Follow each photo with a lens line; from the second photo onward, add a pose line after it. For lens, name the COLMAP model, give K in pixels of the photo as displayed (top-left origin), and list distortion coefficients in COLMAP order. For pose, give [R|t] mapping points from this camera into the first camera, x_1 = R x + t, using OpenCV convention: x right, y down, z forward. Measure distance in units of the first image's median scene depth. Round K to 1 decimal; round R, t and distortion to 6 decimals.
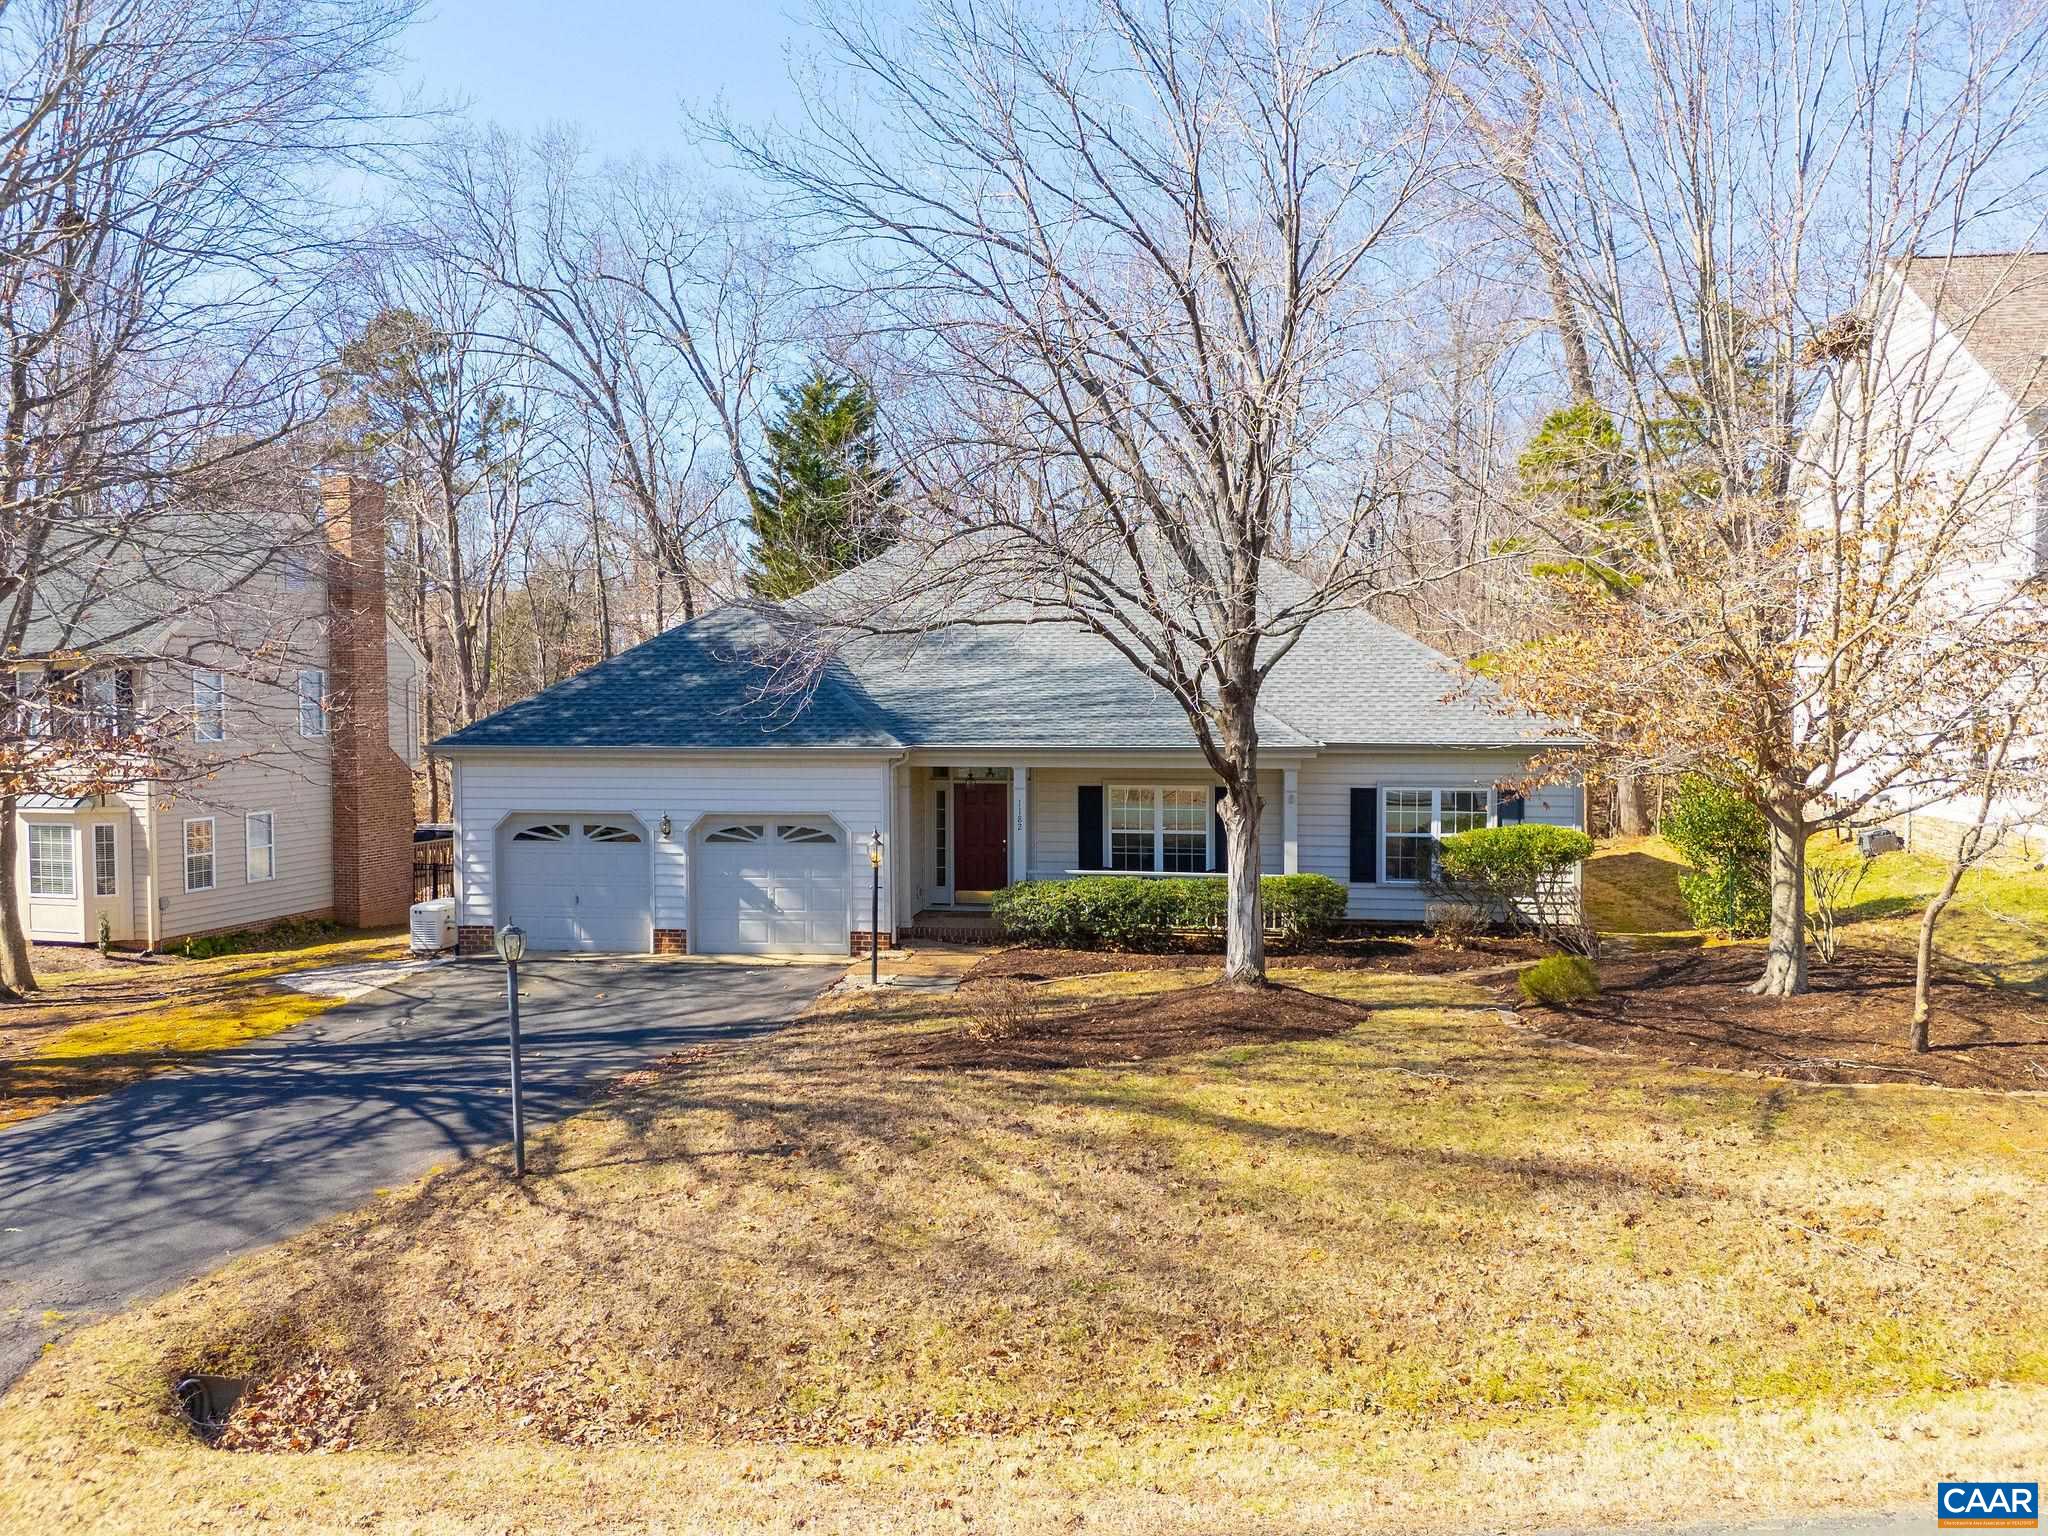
lens RADIAL K [[1421.6, 0, 1093.1], [0, 1421.6, 771.7], [0, 0, 1]] dist [0.040908, 0.001016]
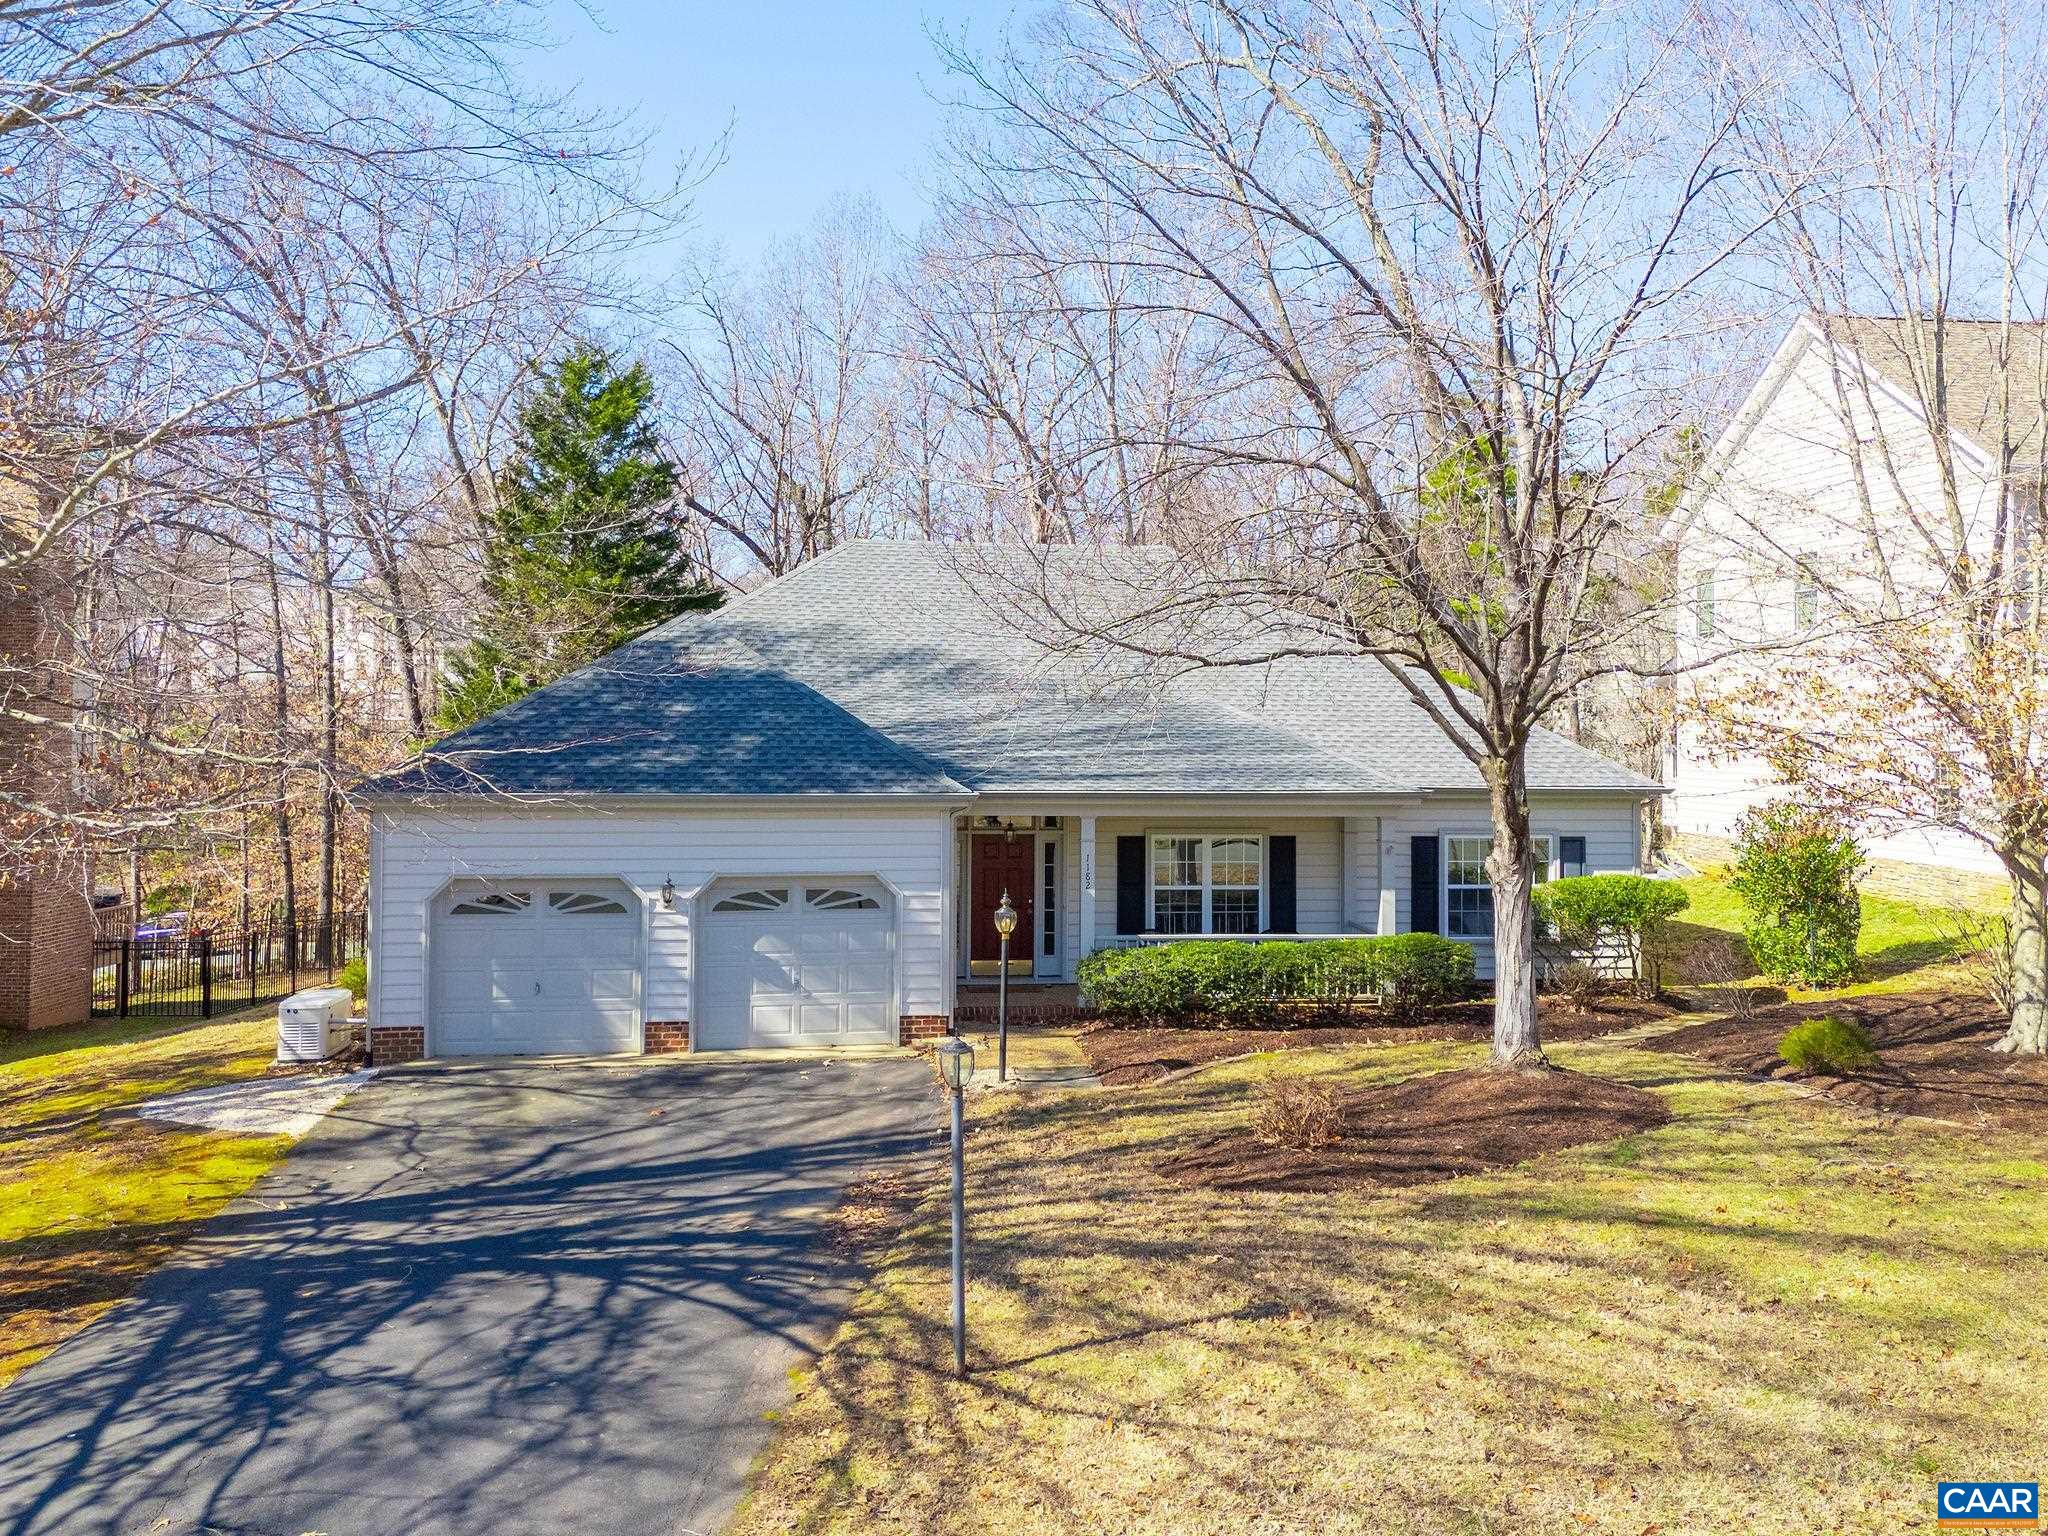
lens RADIAL K [[1530.9, 0, 1024.0], [0, 1530.9, 768.0], [0, 0, 1]] dist [0.045261, 0.000485]
pose [[0.968108, 0.000082, 0.250531, -0.314434], [0.007666, 0.999522, -0.029949, -0.004525], [-0.250414, 0.030915, 0.967645, 0.111575]]
